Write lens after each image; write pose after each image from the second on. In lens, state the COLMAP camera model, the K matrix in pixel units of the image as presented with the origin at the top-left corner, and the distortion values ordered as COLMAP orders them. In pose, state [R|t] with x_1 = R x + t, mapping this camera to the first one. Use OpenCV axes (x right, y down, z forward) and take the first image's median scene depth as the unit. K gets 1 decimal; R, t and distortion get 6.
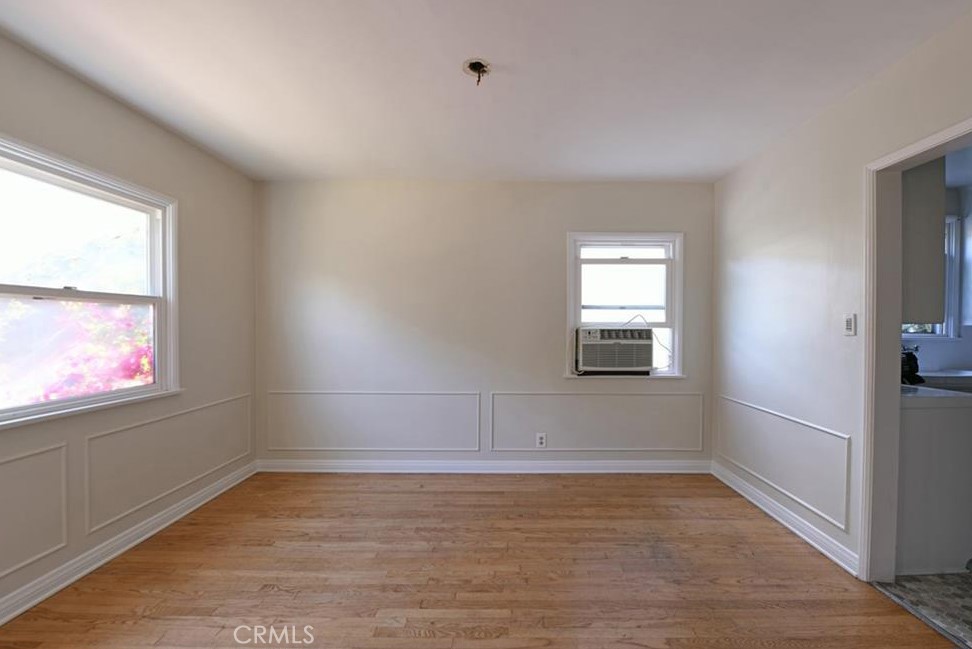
lens RADIAL K [[419.1, 0, 486.0], [0, 419.1, 324.5], [0, 0, 1]] dist [-0.010152, -0.000274]
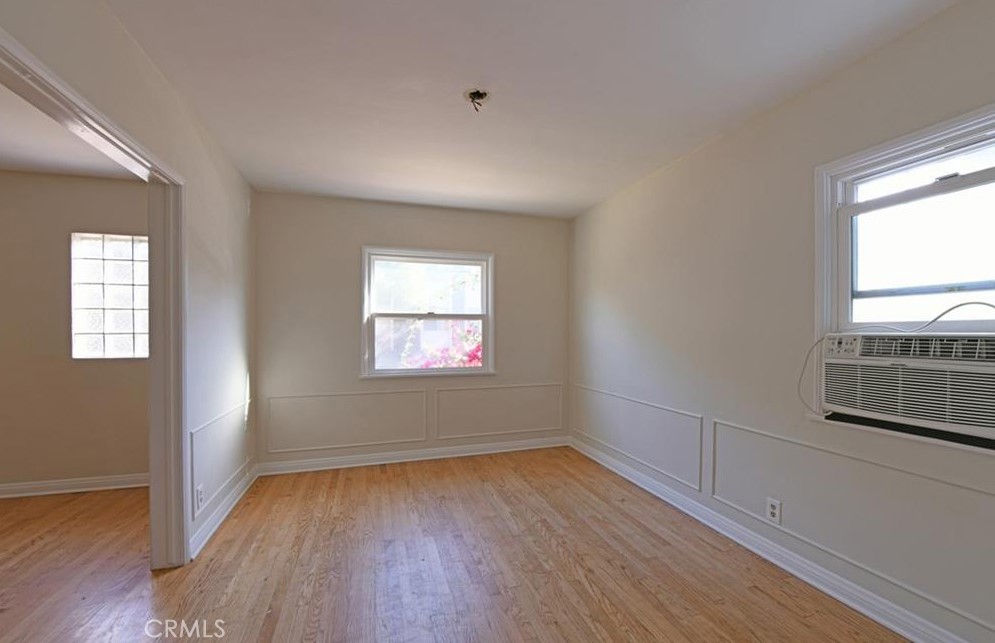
lens RADIAL K [[395.7, 0, 496.4], [0, 395.7, 328.9], [0, 0, 1]] dist [-0.000448, -0.000140]
pose [[0.338770, -0.009930, -0.940817, 0.617632], [0.004684, 0.999950, -0.008868, 0.005193], [0.940858, -0.001402, 0.338800, 0.444040]]
